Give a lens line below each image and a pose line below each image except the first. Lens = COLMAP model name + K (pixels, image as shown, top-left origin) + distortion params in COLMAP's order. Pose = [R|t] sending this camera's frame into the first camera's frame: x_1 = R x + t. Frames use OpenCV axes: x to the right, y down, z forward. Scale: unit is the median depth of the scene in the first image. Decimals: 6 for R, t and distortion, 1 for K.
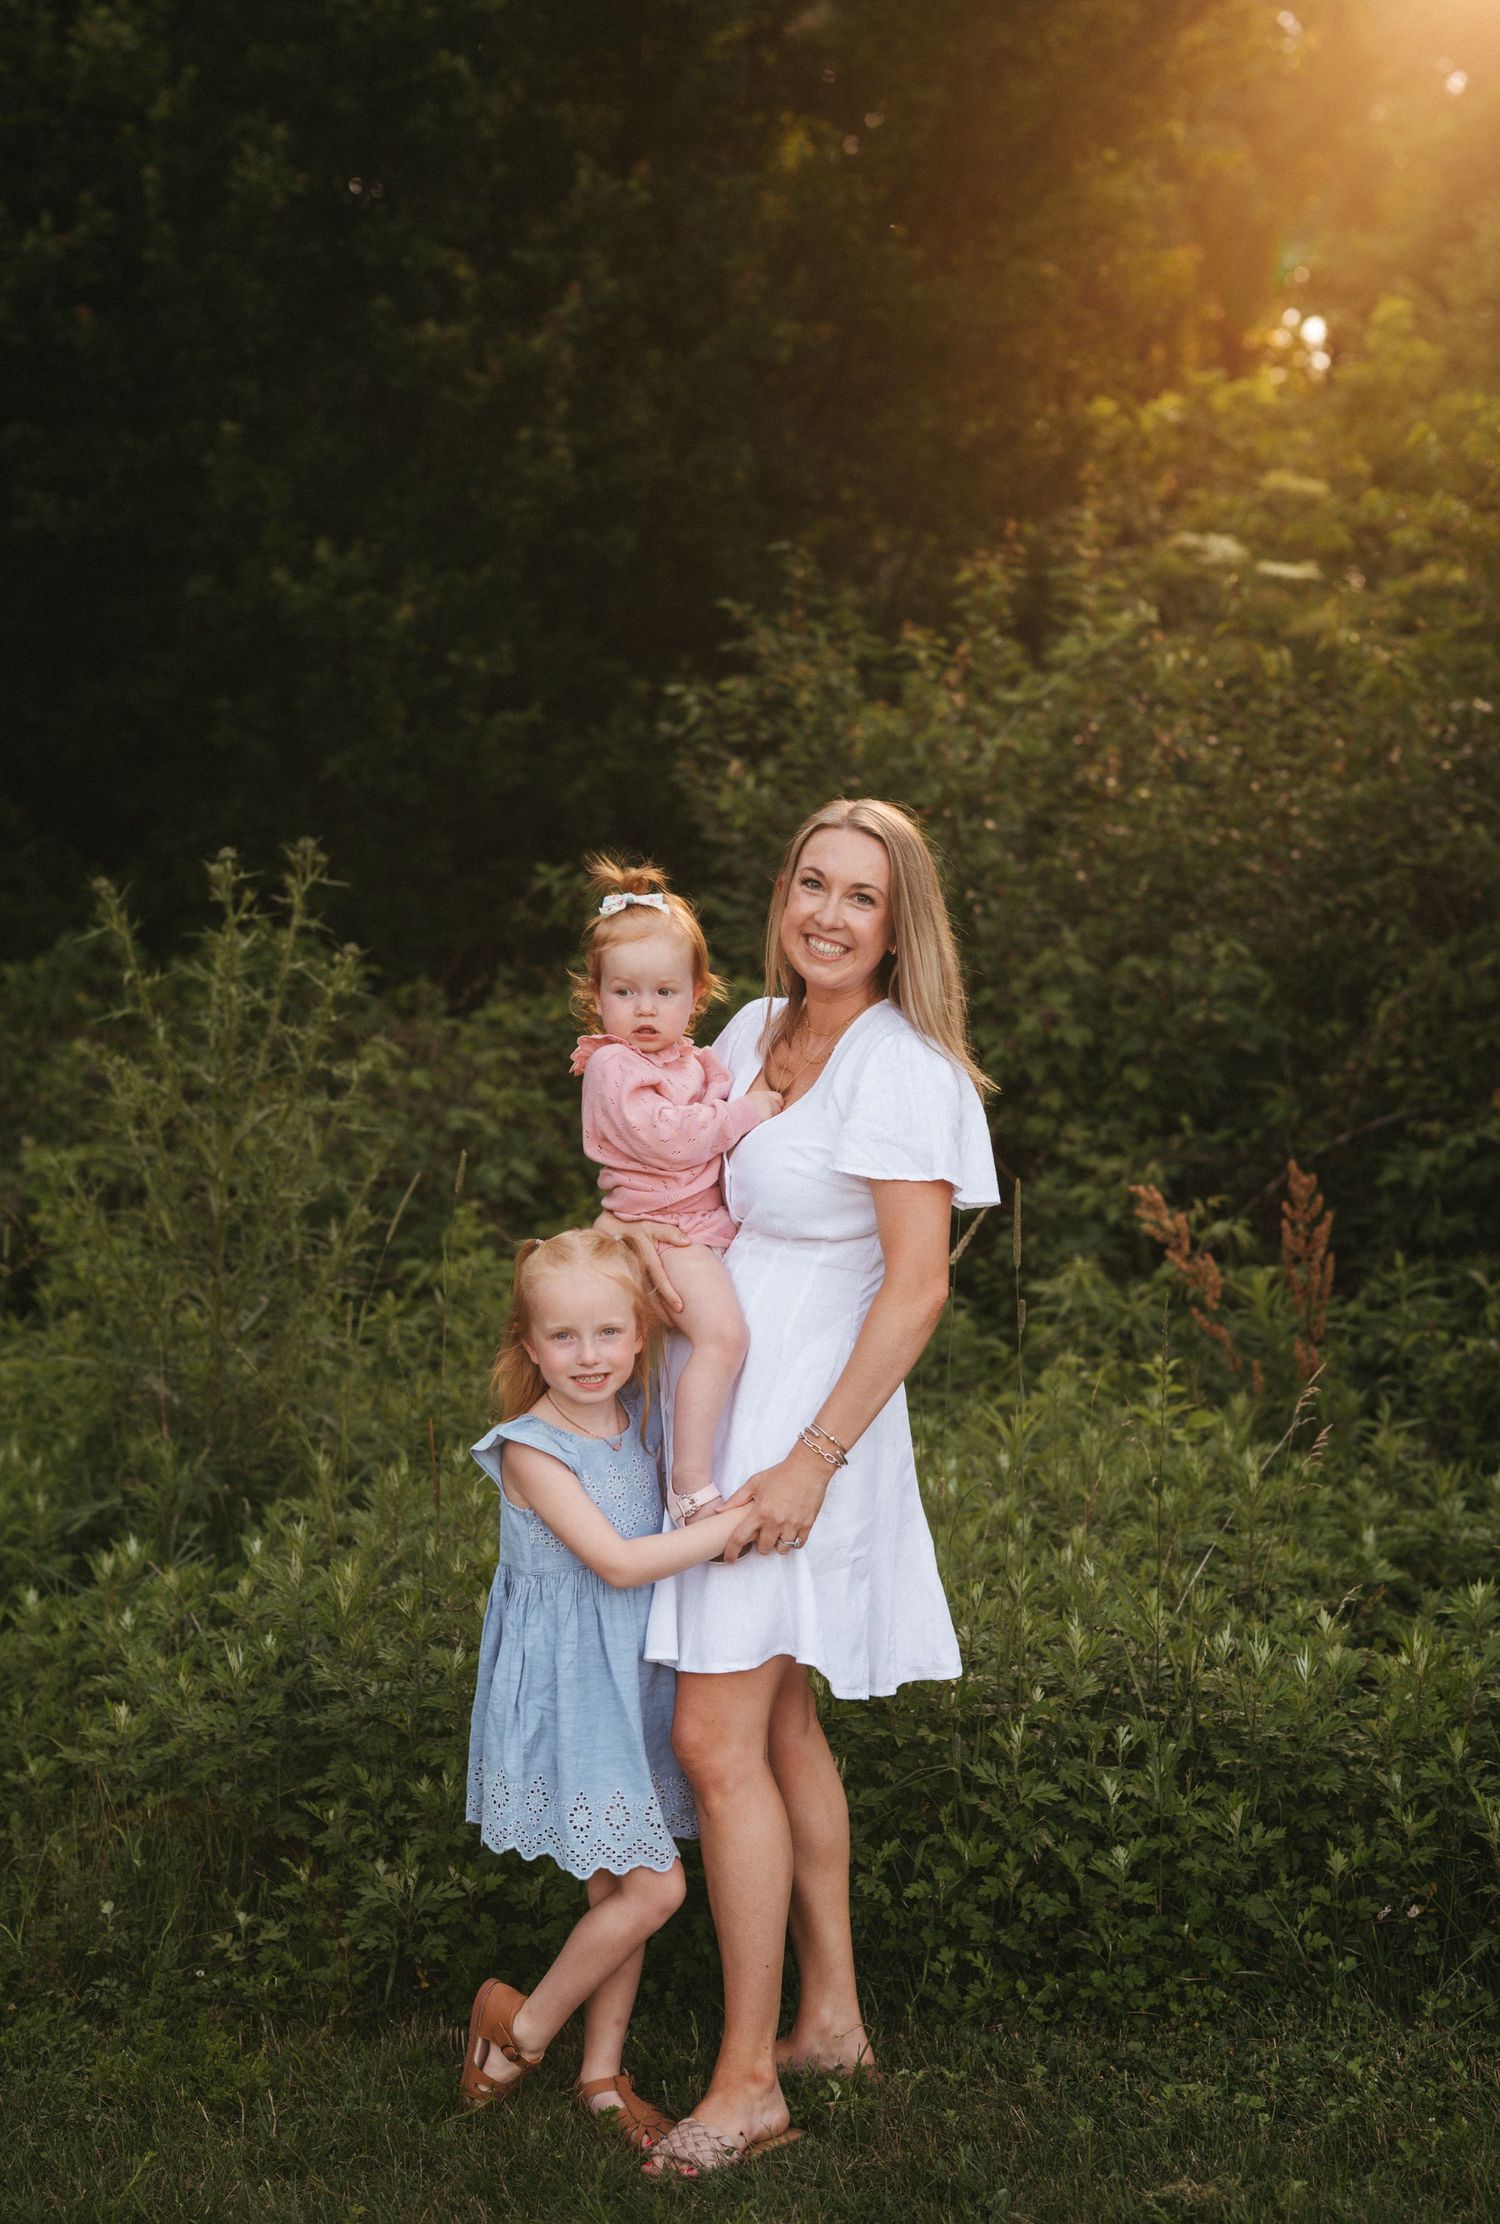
lens RADIAL K [[3358.0, 0, 751.2], [0, 3358.0, 1078.8], [0, 0, 1]] dist [0.025566, -0.032353]
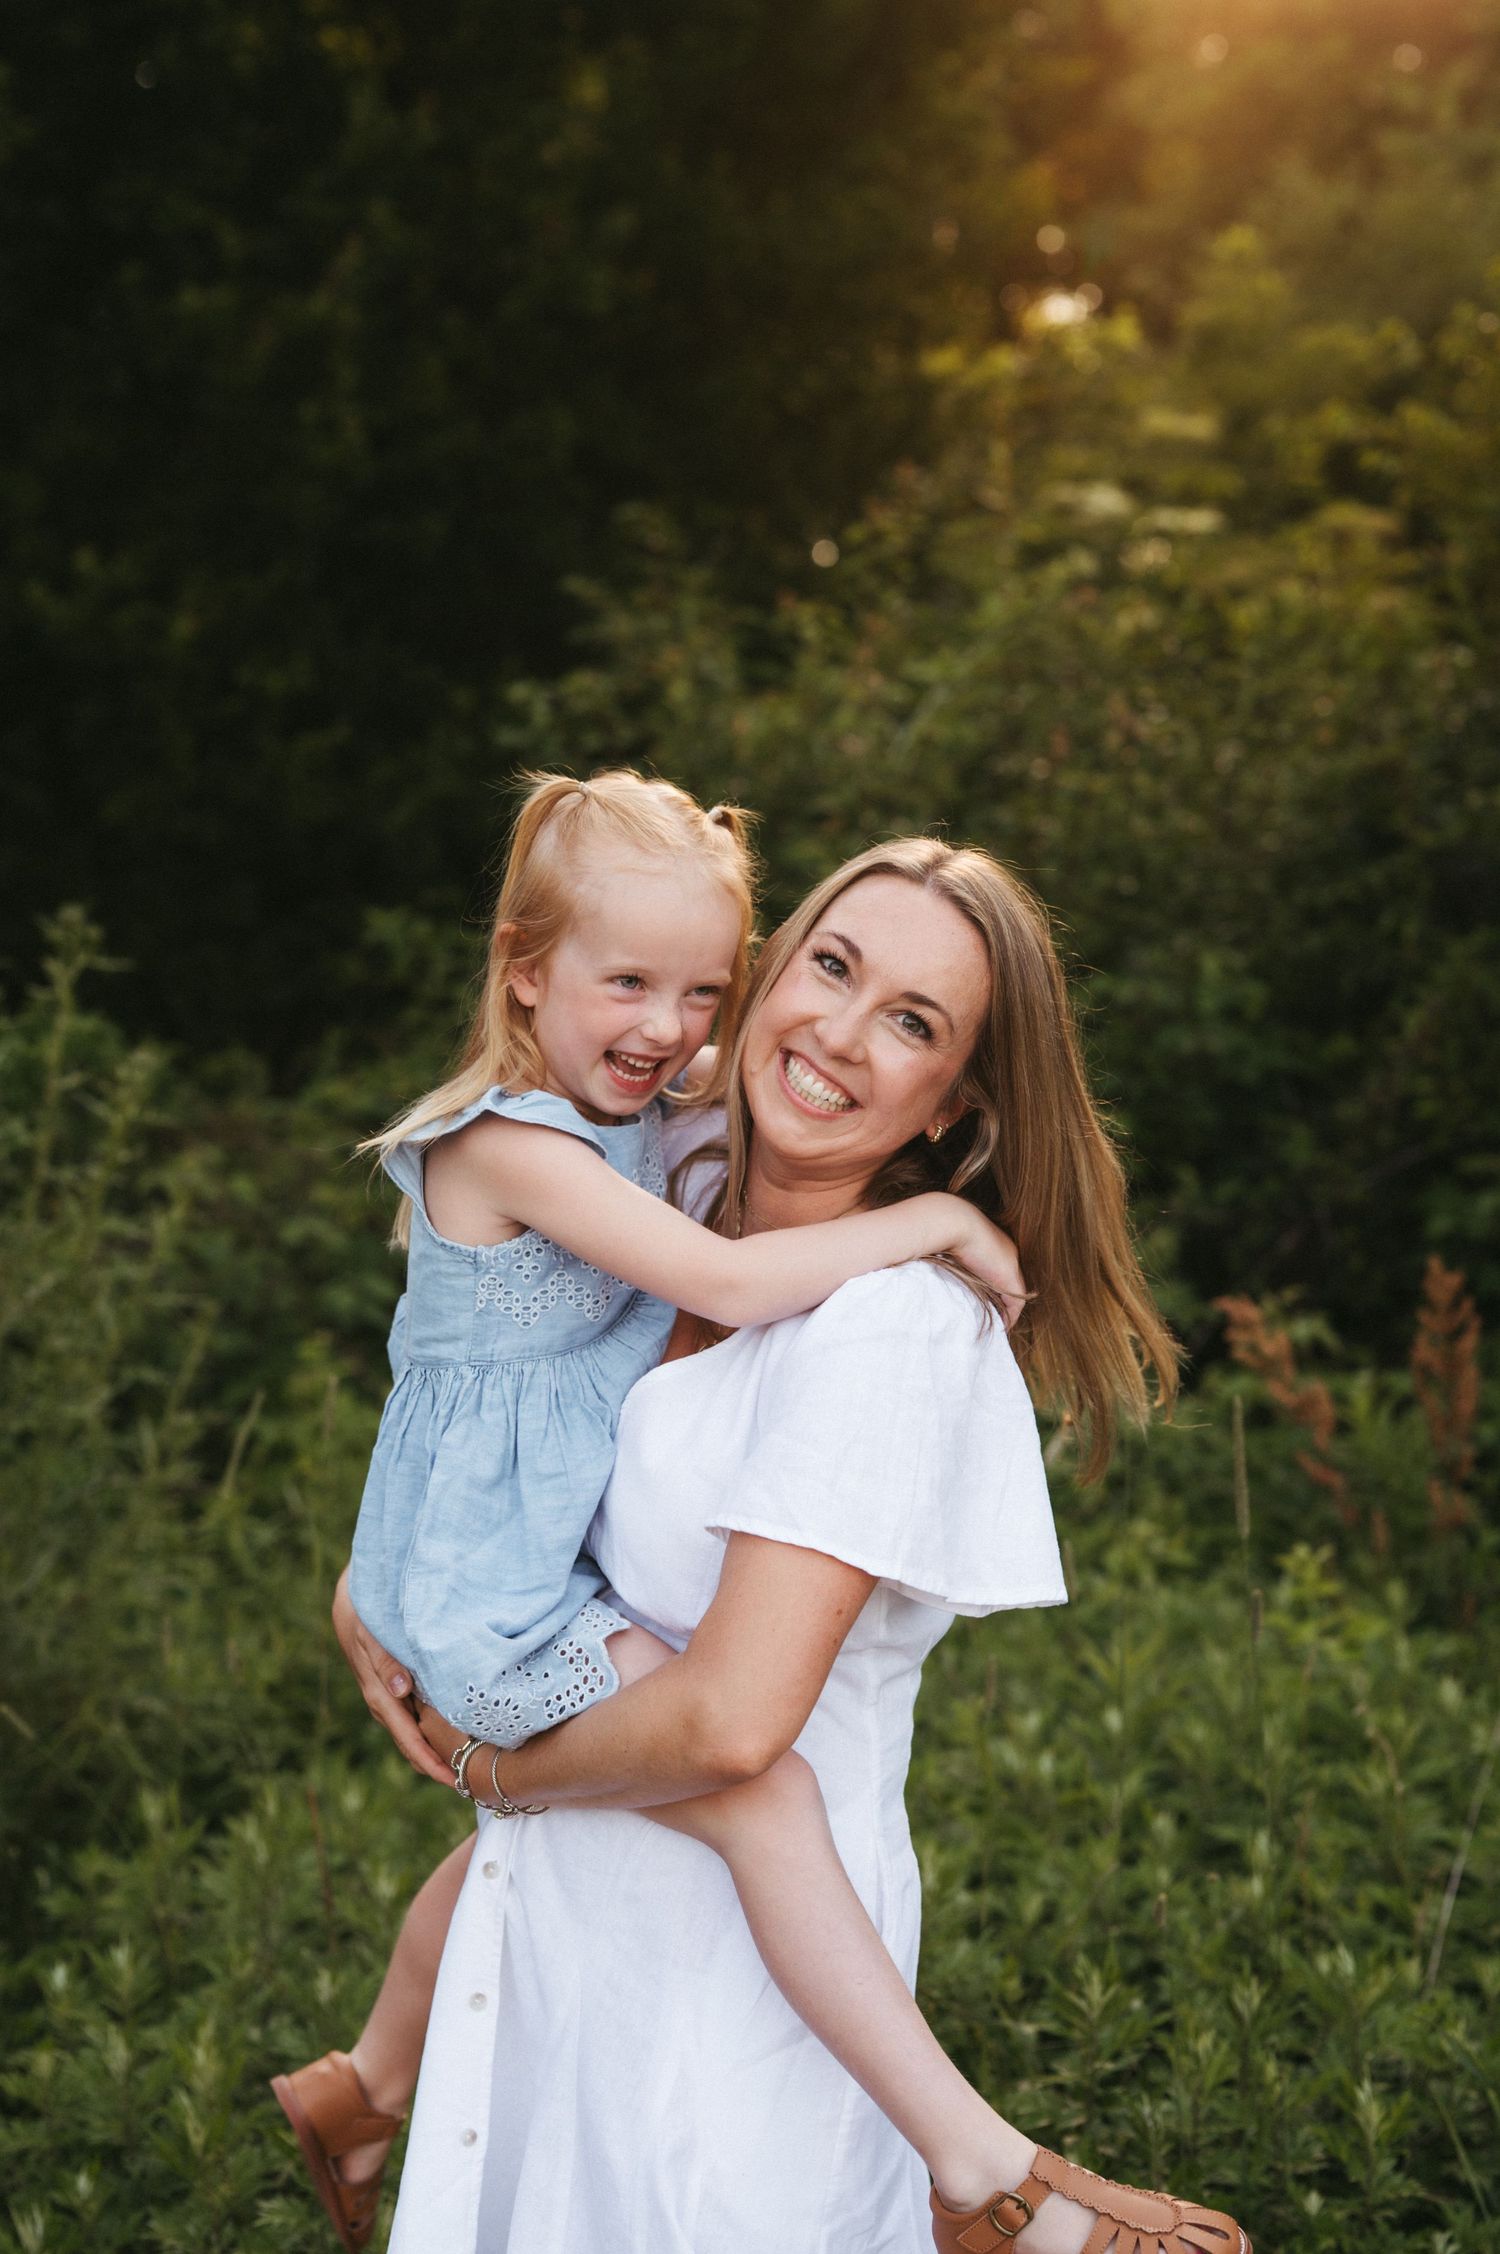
lens RADIAL K [[3245.6, 0, 751.2], [0, 3245.6, 1096.7], [0, 0, 1]] dist [-0.010914, 0.041723]
pose [[0.995883, -0.067870, 0.060088, -0.026317], [0.067559, 0.997689, 0.007200, -0.022073], [-0.060438, -0.003111, 0.998167, 0.248047]]
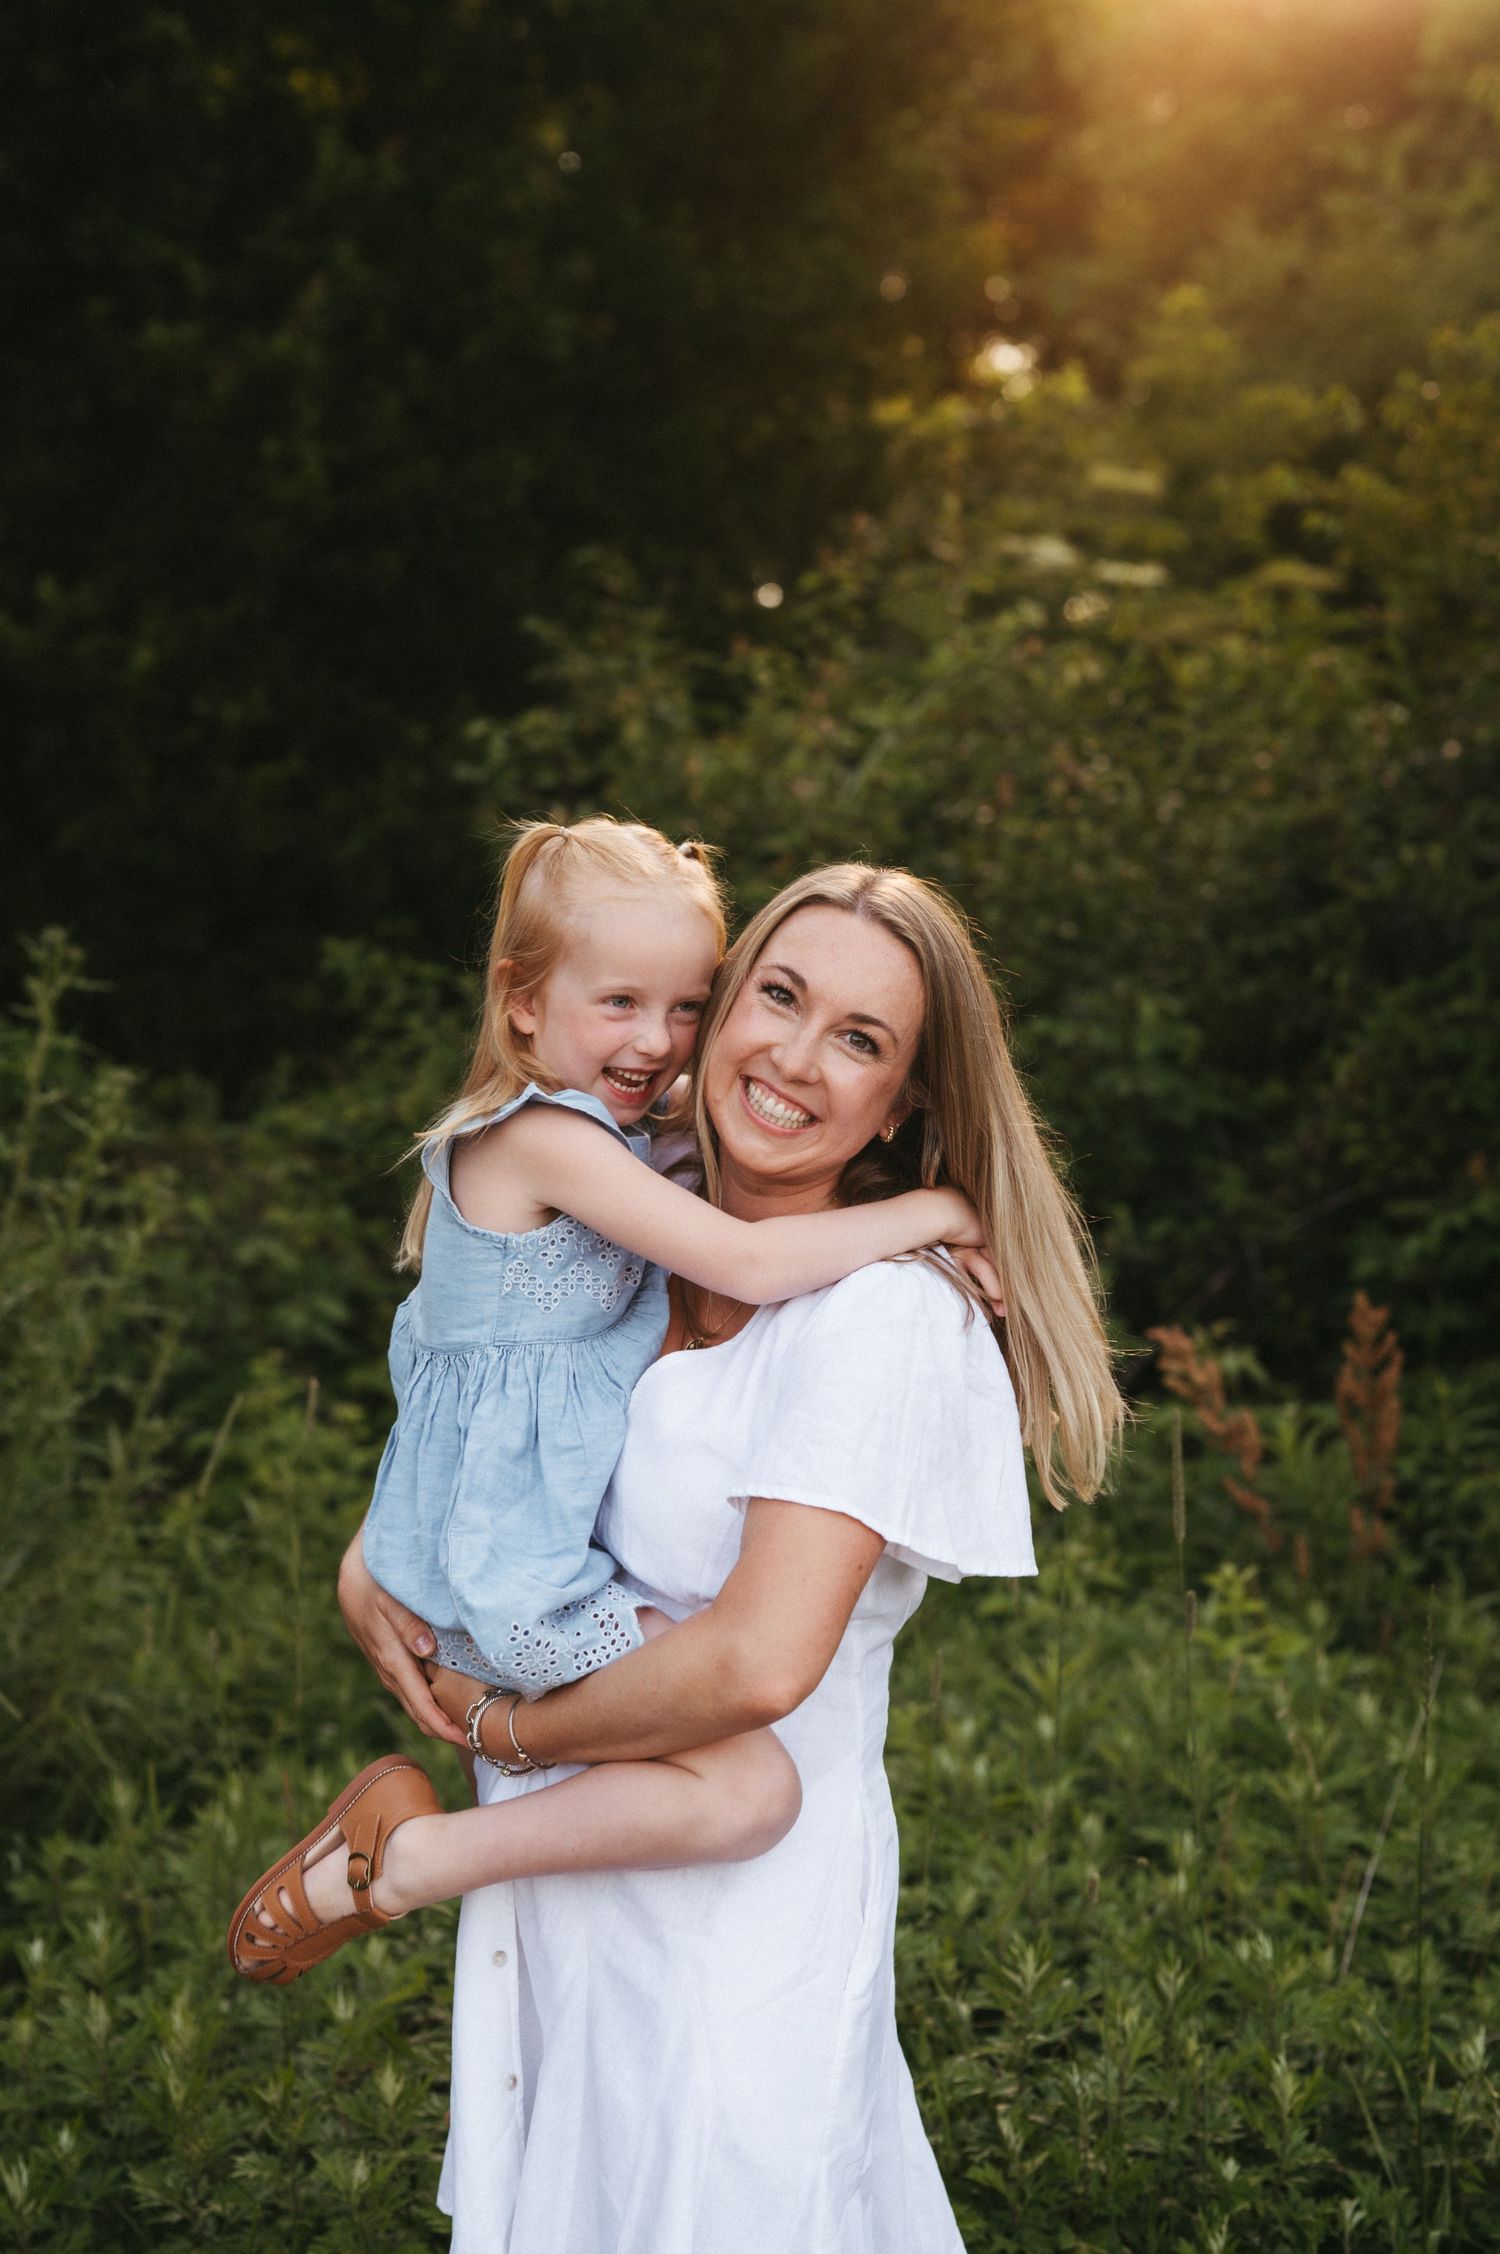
lens RADIAL K [[3252.2, 0, 752.1], [0, 3252.2, 1125.5], [0, 0, 1]] dist [-0.009262, 0.043434]
pose [[0.995476, -0.047666, 0.082194, -0.033064], [0.047434, 0.998863, 0.004778, -0.020176], [-0.082328, -0.000858, 0.996605, 0.224459]]
